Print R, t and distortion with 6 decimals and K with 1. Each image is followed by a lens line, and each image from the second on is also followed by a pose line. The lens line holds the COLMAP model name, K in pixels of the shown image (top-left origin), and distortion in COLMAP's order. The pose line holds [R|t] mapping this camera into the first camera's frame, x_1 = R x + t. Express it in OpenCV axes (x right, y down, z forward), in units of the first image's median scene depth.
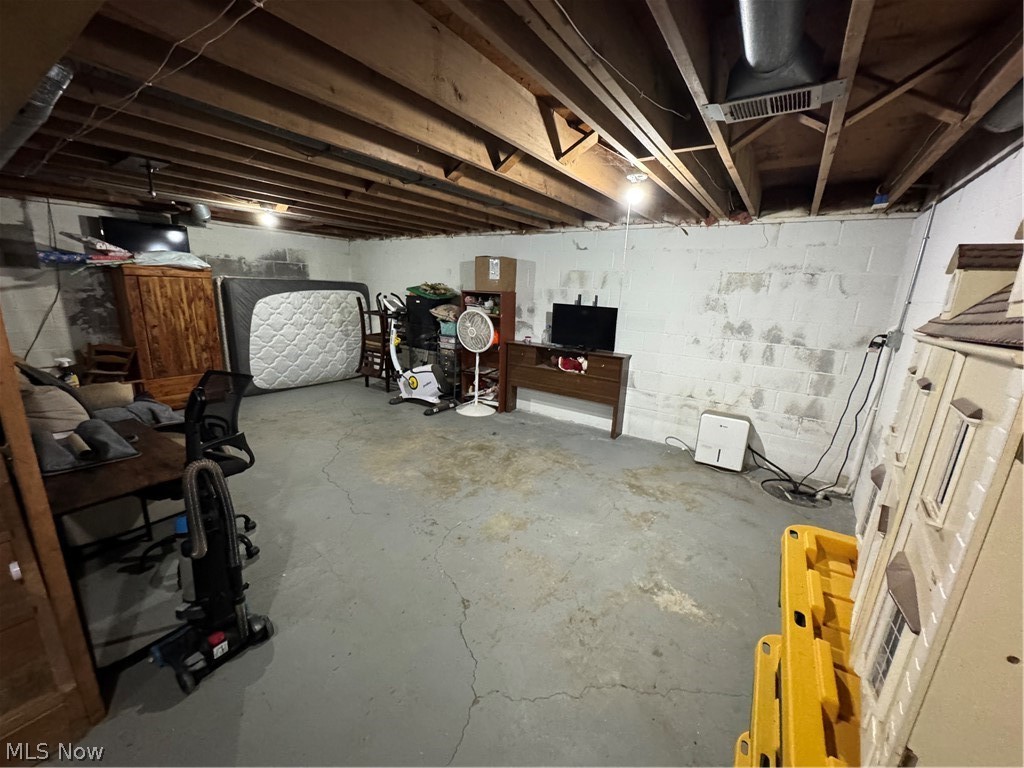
lens RADIAL K [[406.2, 0, 507.3], [0, 406.2, 385.6], [0, 0, 1]] dist [0.000116, -0.000160]
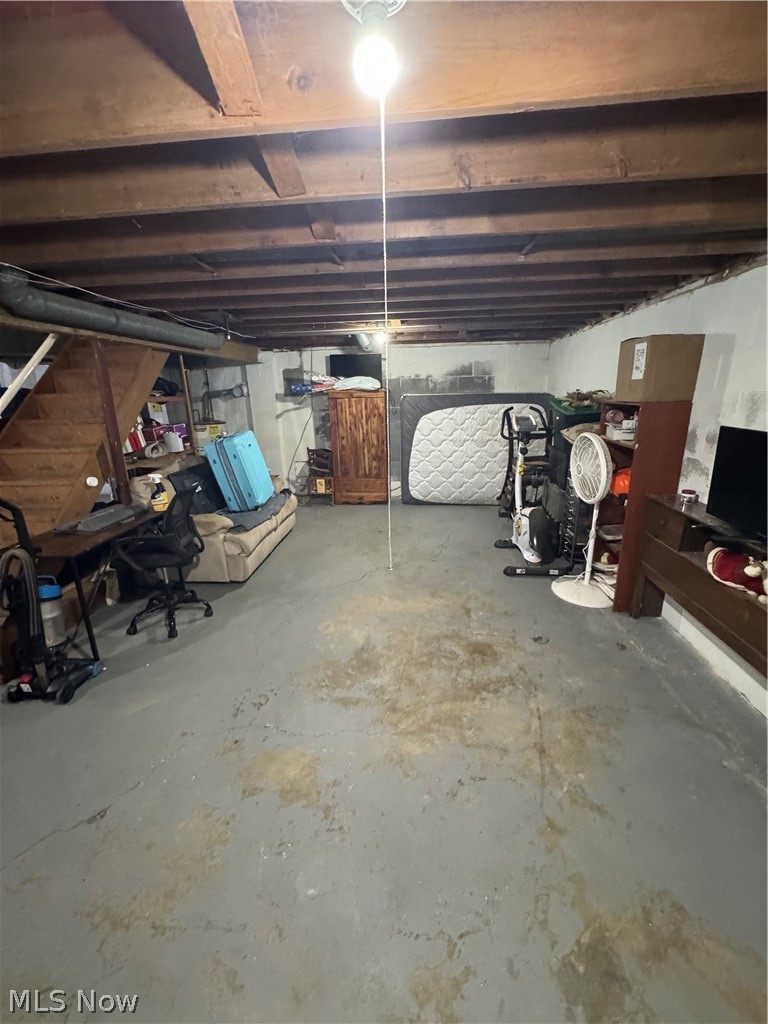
lens RADIAL K [[406.2, 0, 382.3], [0, 406.2, 511.5], [0, 0, 1]] dist [0.000116, -0.000160]
pose [[0.489018, 0.199992, -0.849037, 0.314448], [-0.167832, 0.976747, 0.133408, -0.105099], [0.855975, 0.077257, 0.511212, 0.447362]]
